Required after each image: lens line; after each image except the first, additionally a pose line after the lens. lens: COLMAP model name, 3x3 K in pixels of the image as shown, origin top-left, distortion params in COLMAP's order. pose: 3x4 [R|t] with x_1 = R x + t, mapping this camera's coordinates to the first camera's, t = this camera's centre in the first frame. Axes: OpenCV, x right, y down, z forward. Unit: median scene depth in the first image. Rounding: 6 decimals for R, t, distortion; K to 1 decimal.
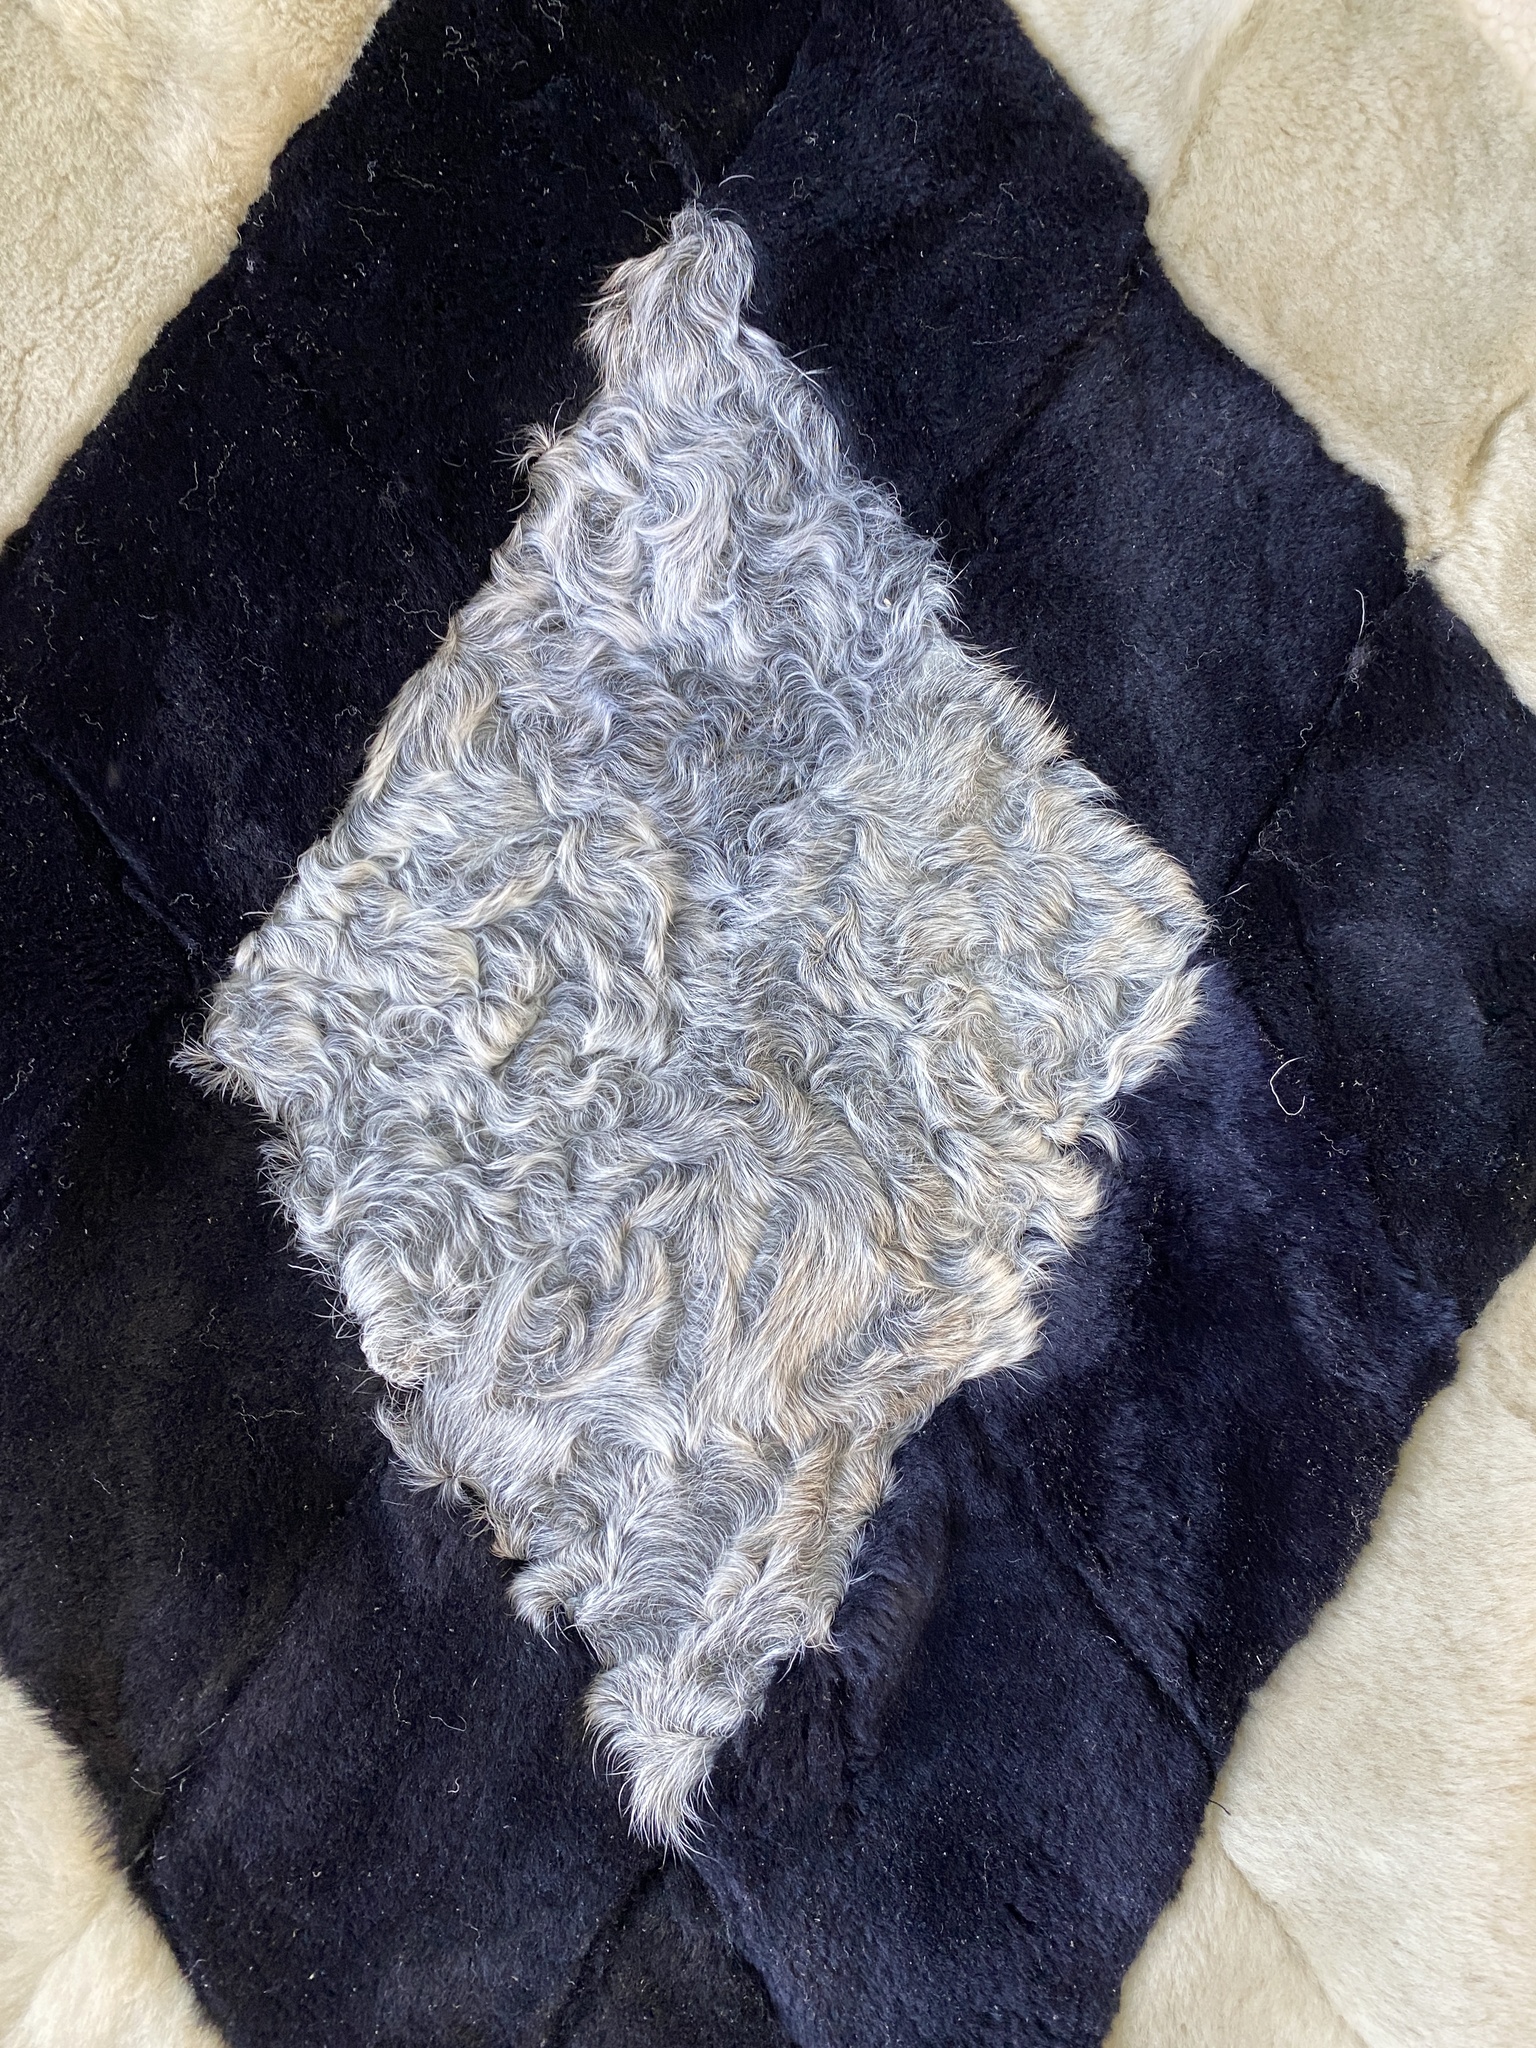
lens RADIAL K [[1573.9, 0, 758.3], [0, 1573.9, 1019.6], [0, 0, 1]] dist [0.050539, -0.099124]
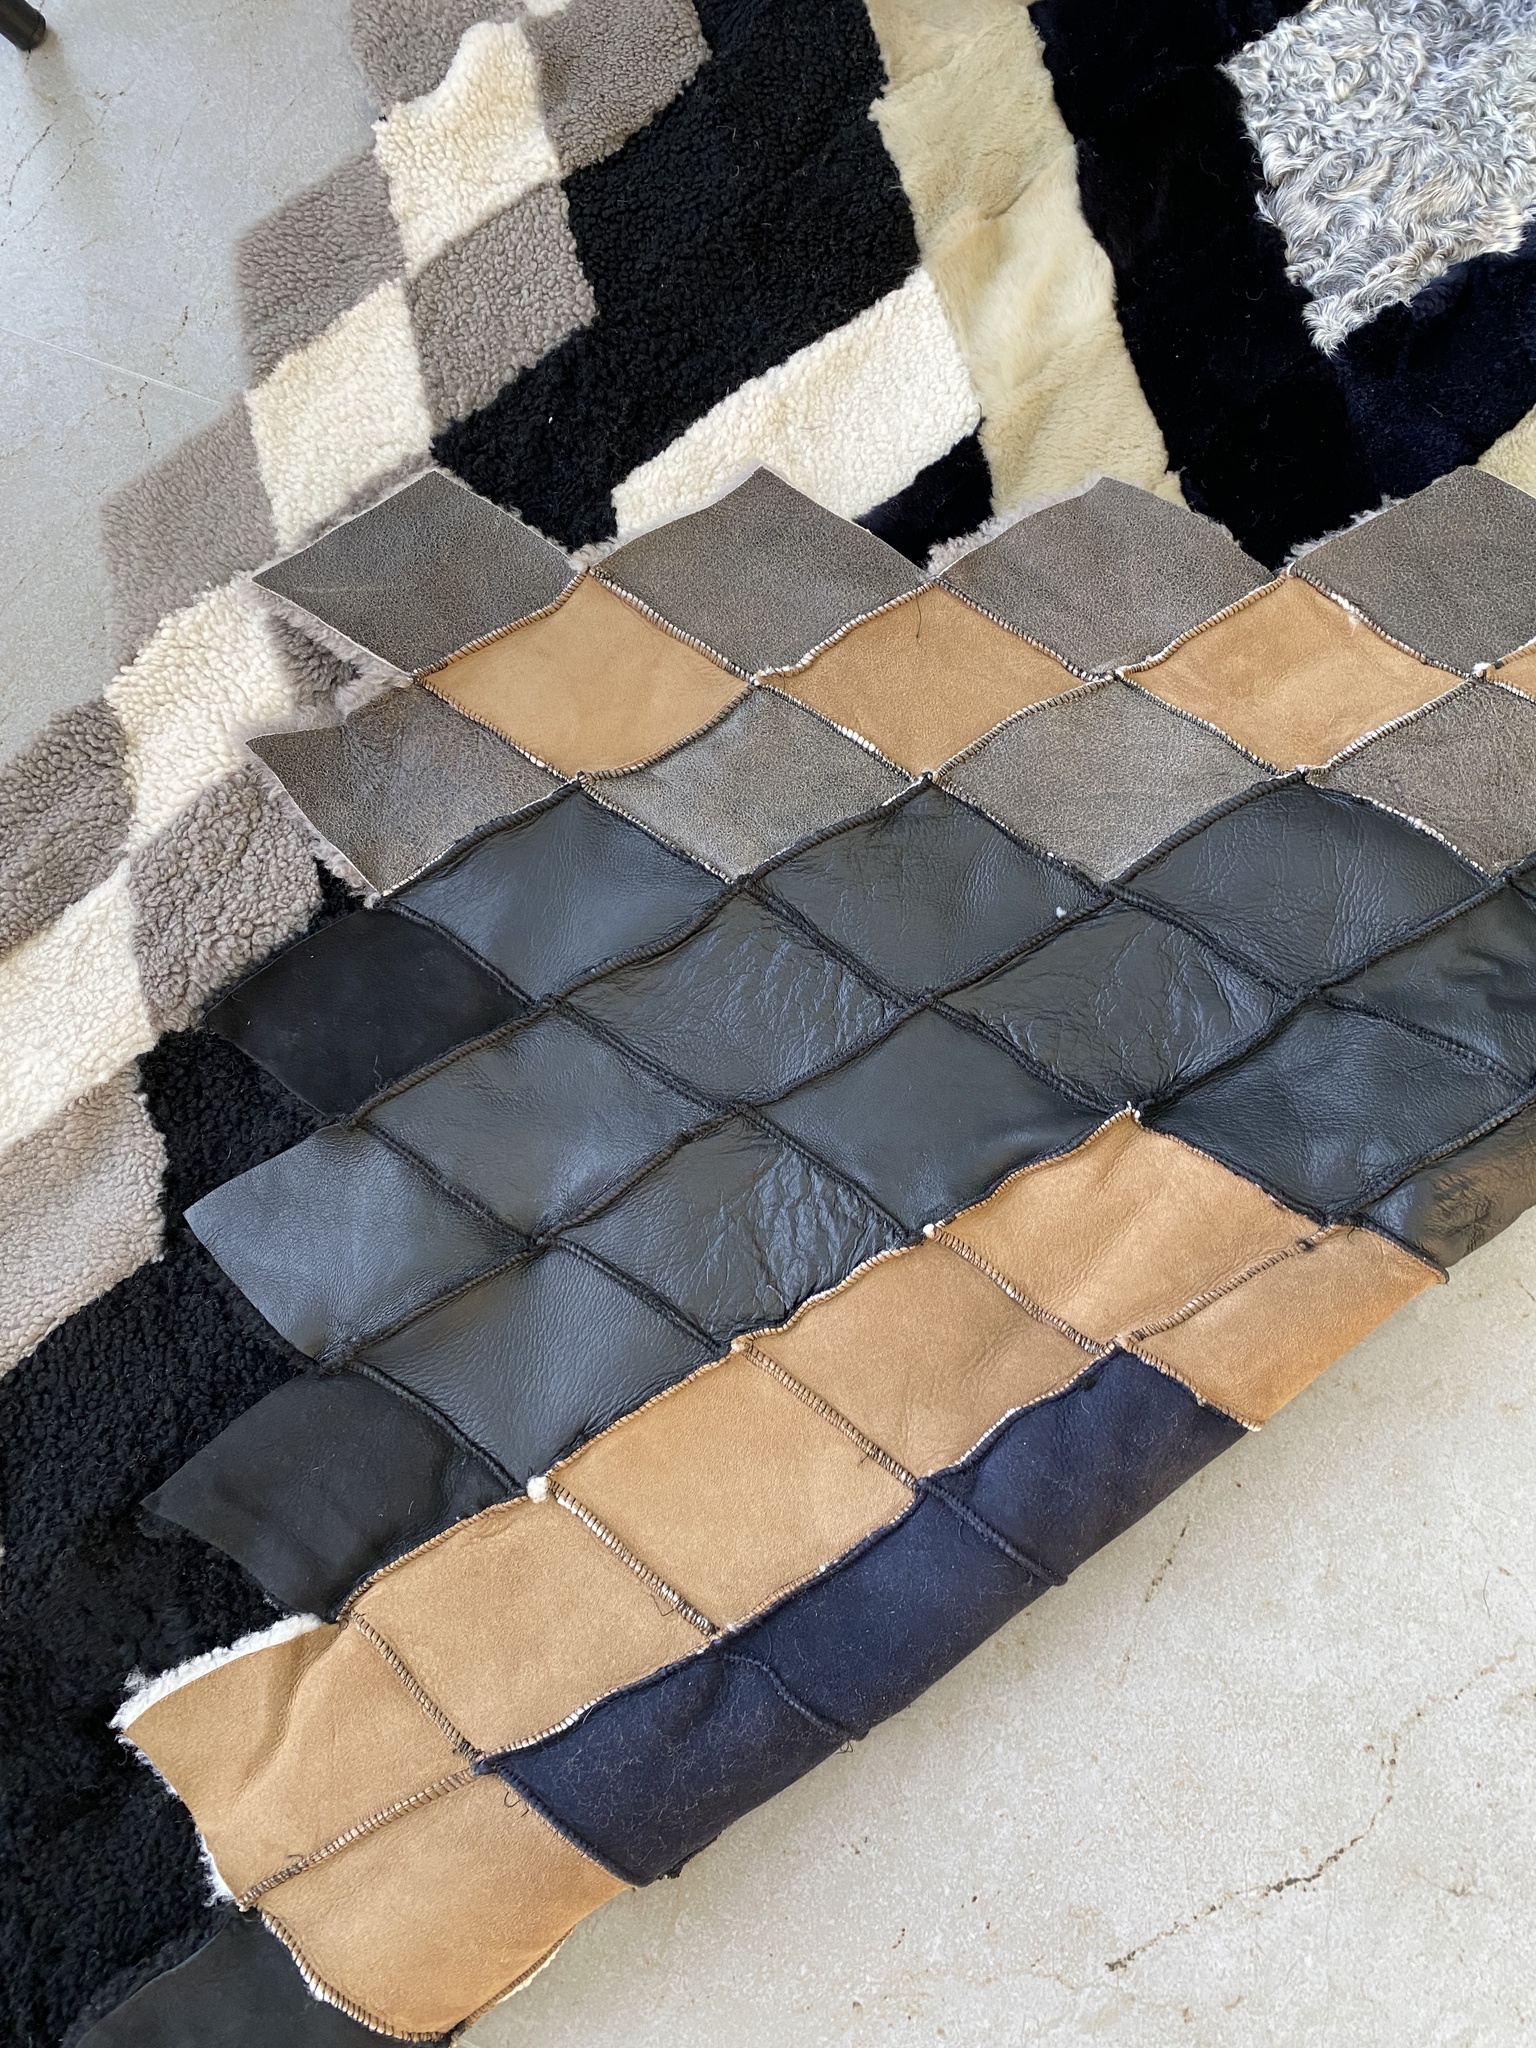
lens RADIAL K [[1556.5, 0, 765.0], [0, 1556.5, 1033.4], [0, 0, 1]] dist [-0.002236, 0.000743]
pose [[0.928459, 0.333035, -0.164473, -0.107067], [-0.346174, 0.936366, -0.058161, 1.871504], [0.134637, 0.110936, 0.984665, -1.398638]]
